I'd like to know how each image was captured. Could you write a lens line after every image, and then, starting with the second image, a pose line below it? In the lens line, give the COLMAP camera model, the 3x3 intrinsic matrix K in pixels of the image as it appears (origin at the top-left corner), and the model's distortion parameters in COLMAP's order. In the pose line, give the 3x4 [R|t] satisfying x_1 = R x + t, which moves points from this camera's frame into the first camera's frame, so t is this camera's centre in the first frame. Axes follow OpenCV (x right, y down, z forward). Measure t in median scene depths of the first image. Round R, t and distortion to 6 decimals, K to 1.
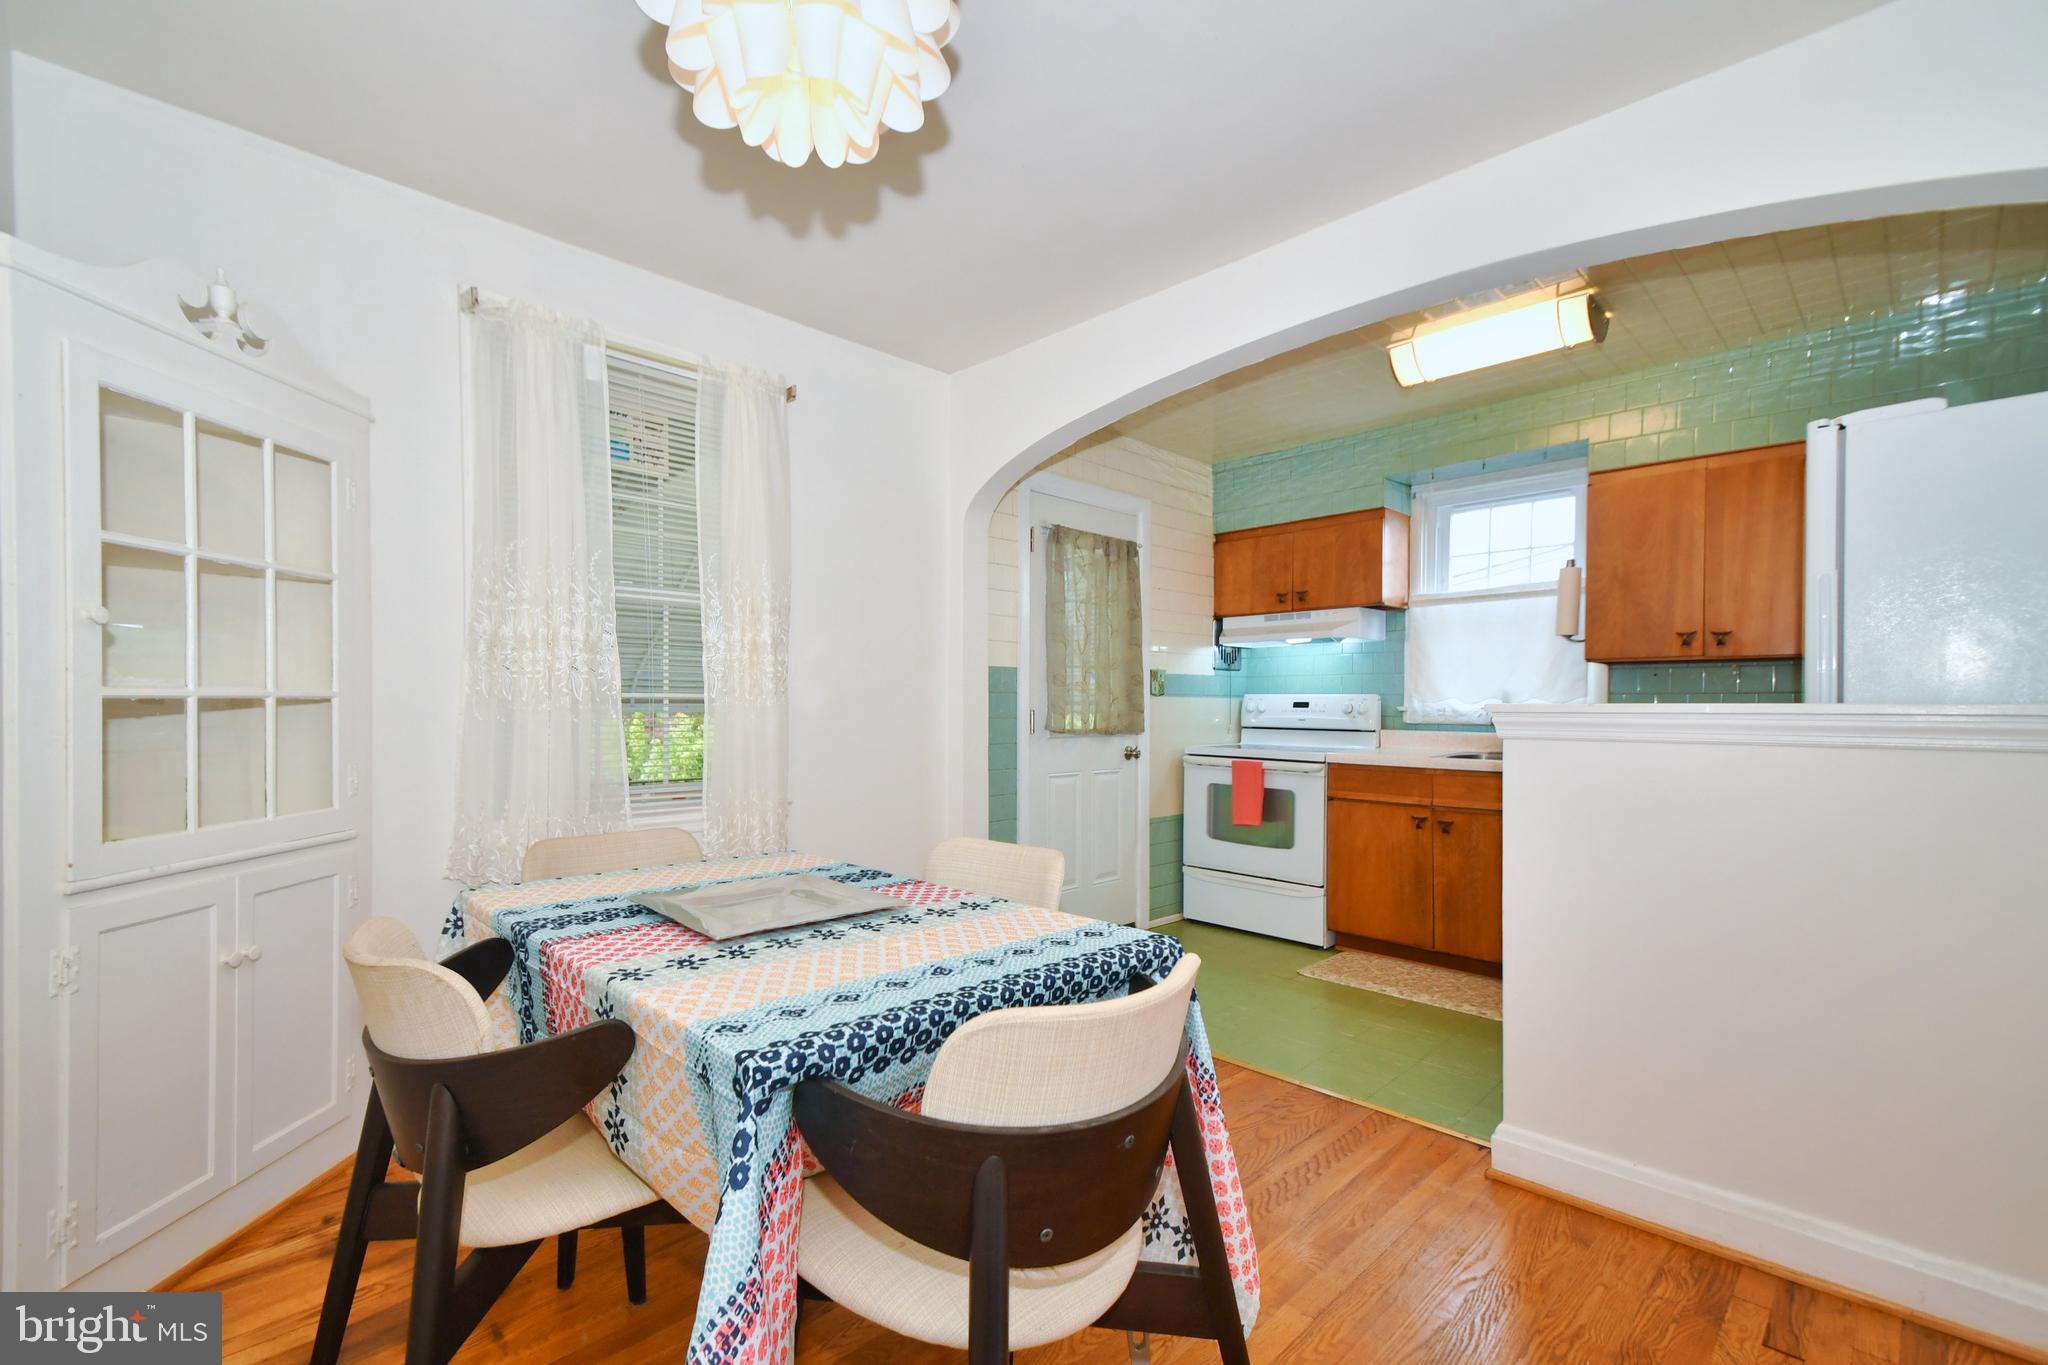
lens RADIAL K [[896.6, 0, 1002.6], [0, 896.6, 716.9], [0, 0, 1]] dist [0.017382, -0.016476]
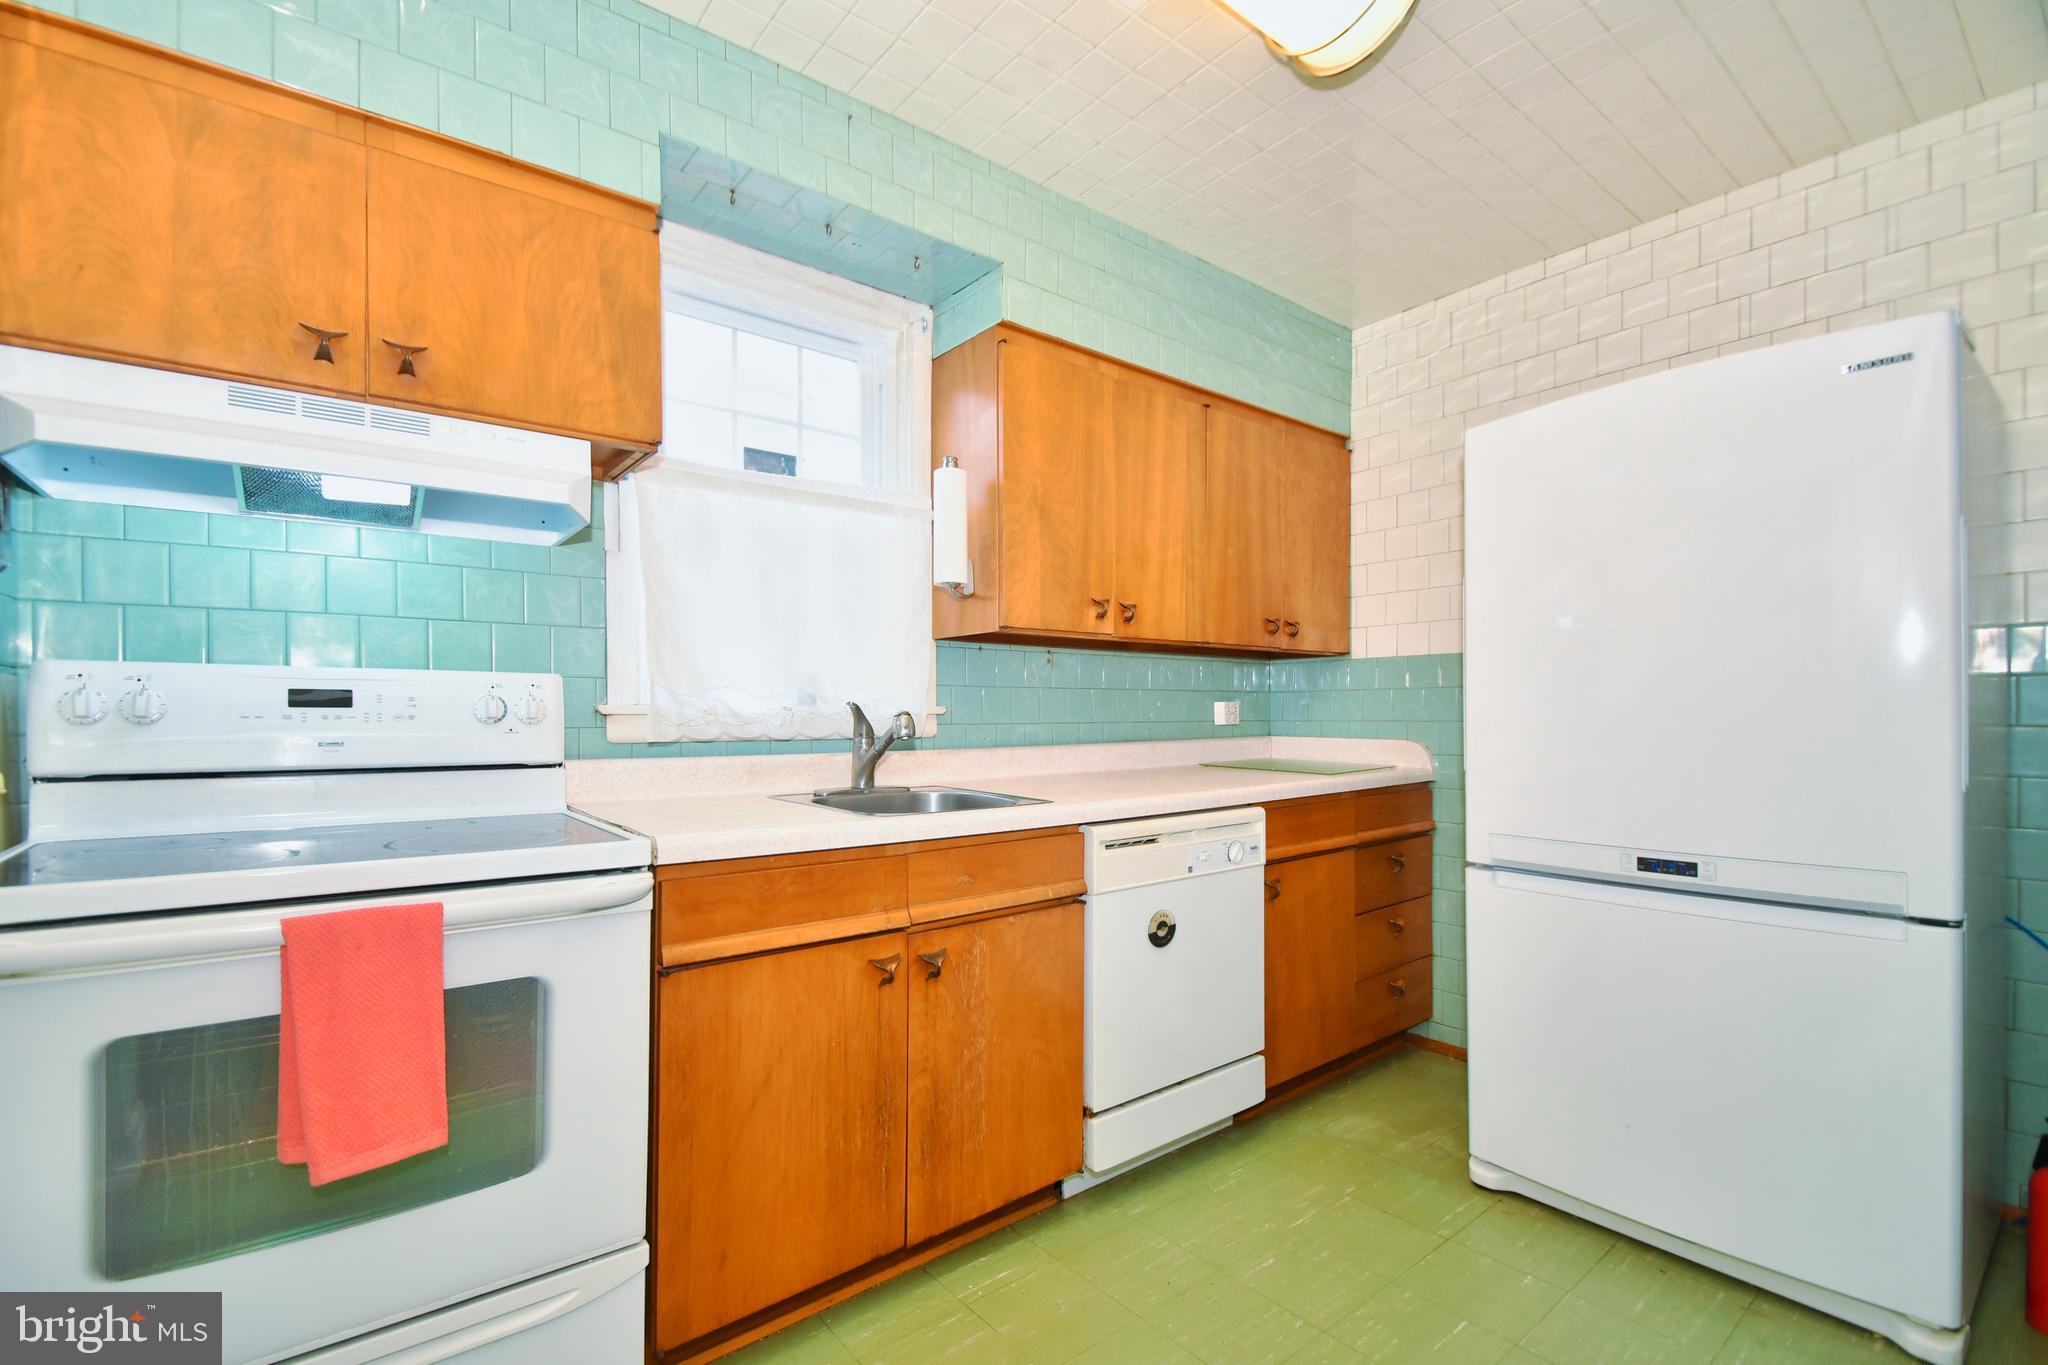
lens RADIAL K [[896.6, 0, 1002.6], [0, 896.6, 716.9], [0, 0, 1]] dist [0.017382, -0.016476]
pose [[0.125073, -0.001196, 0.992147, 0.037559], [0.017350, 0.999849, -0.000982, -0.001935], [-0.991996, 0.017336, 0.125075, 0.748185]]
